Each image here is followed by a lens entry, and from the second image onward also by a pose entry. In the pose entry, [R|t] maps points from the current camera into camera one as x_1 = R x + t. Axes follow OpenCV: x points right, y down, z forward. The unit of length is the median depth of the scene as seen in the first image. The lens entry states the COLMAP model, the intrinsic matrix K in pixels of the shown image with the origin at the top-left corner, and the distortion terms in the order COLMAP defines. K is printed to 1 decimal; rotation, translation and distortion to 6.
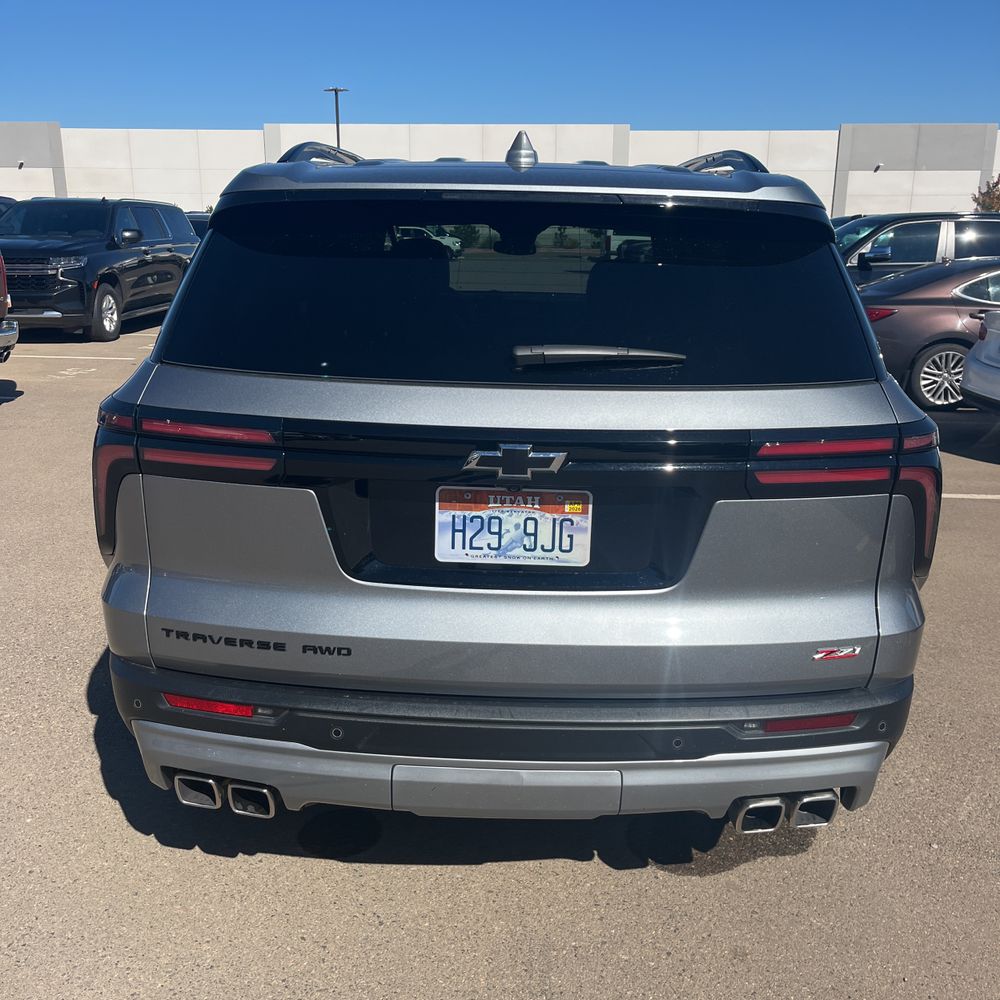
lens RADIAL K [[1014.9, 0, 505.9], [0, 1014.9, 520.4], [0, 0, 1]] dist [0.023826, 0.000000]
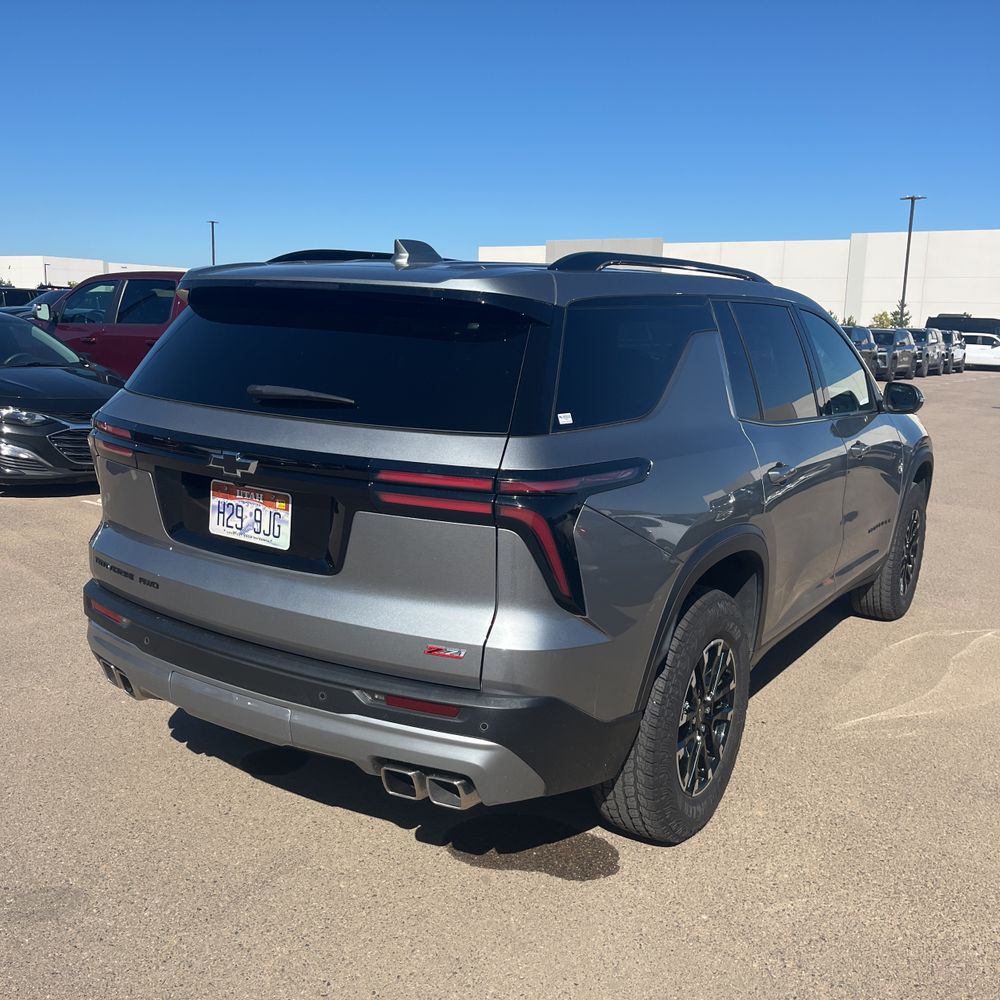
lens RADIAL K [[1014.9, 0, 507.1], [0, 1014.9, 506.8], [0, 0, 1]] dist [0.023826, 0.000000]
pose [[0.852413, 0.112588, -0.510603, 1.022106], [-0.167950, 0.983751, -0.063462, 0.025405], [0.495161, 0.139852, 0.857471, -0.025922]]
